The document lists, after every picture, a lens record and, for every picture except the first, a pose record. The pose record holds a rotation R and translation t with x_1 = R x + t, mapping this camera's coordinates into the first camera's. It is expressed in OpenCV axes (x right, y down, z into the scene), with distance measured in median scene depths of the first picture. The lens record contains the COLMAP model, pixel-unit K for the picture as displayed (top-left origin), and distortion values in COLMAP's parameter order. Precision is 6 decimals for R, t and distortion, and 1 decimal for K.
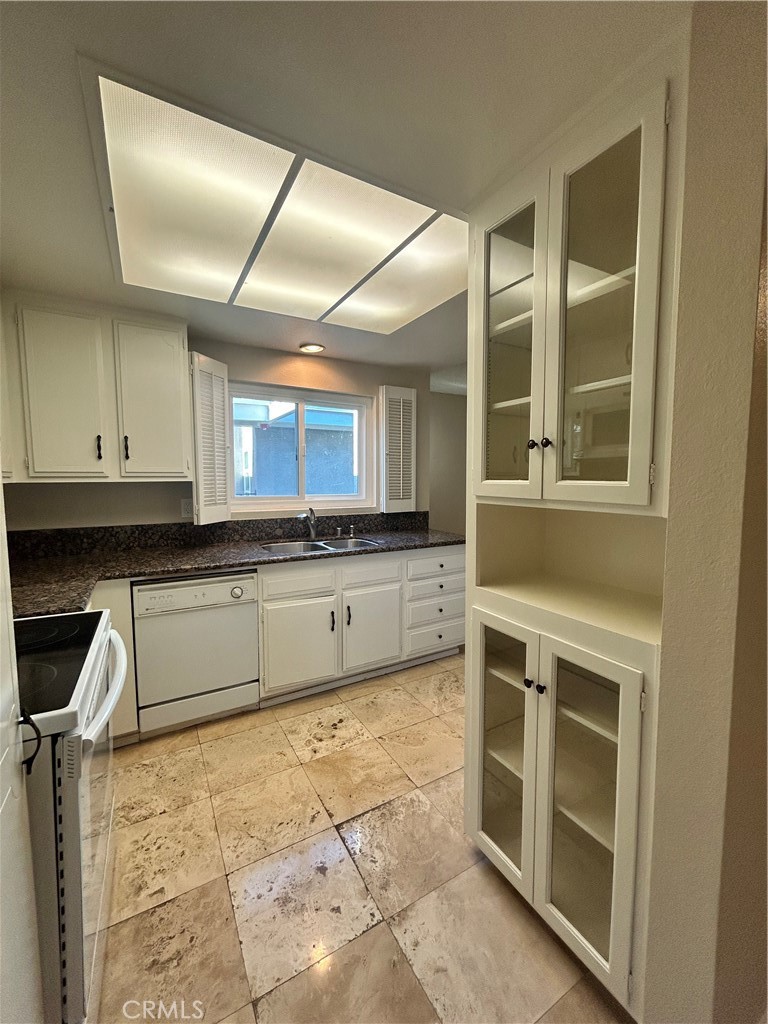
lens RADIAL K [[415.3, 0, 384.1], [0, 415.3, 508.4], [0, 0, 1]] dist [0.002673, 0.000257]
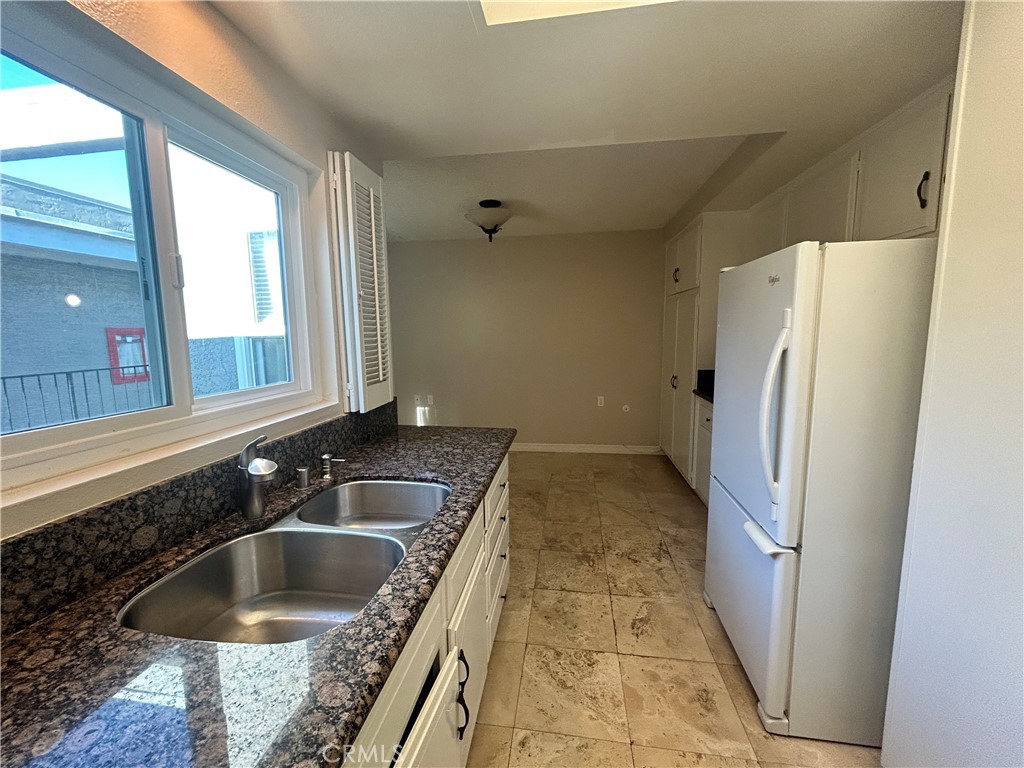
lens RADIAL K [[415.3, 0, 510.7], [0, 415.3, 380.6], [0, 0, 1]] dist [0.002673, 0.000257]
pose [[0.614855, -0.101067, 0.782137, -0.391777], [0.073442, 0.994782, 0.070811, -0.071209], [-0.785213, 0.013903, 0.619070, 0.756956]]
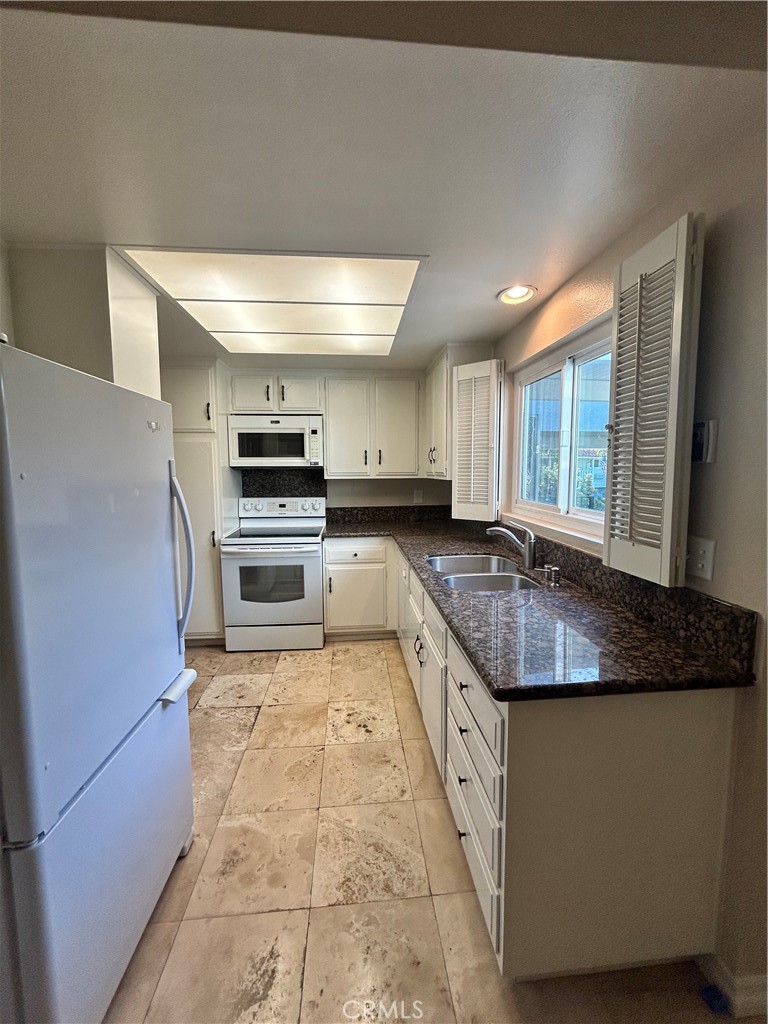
lens RADIAL K [[415.3, 0, 384.1], [0, 415.3, 508.4], [0, 0, 1]] dist [0.002673, 0.000257]
pose [[-0.421389, 0.090869, -0.902316, 0.691625], [-0.062119, 0.989738, 0.128683, -0.126293], [0.904750, 0.110276, -0.411420, 1.344953]]
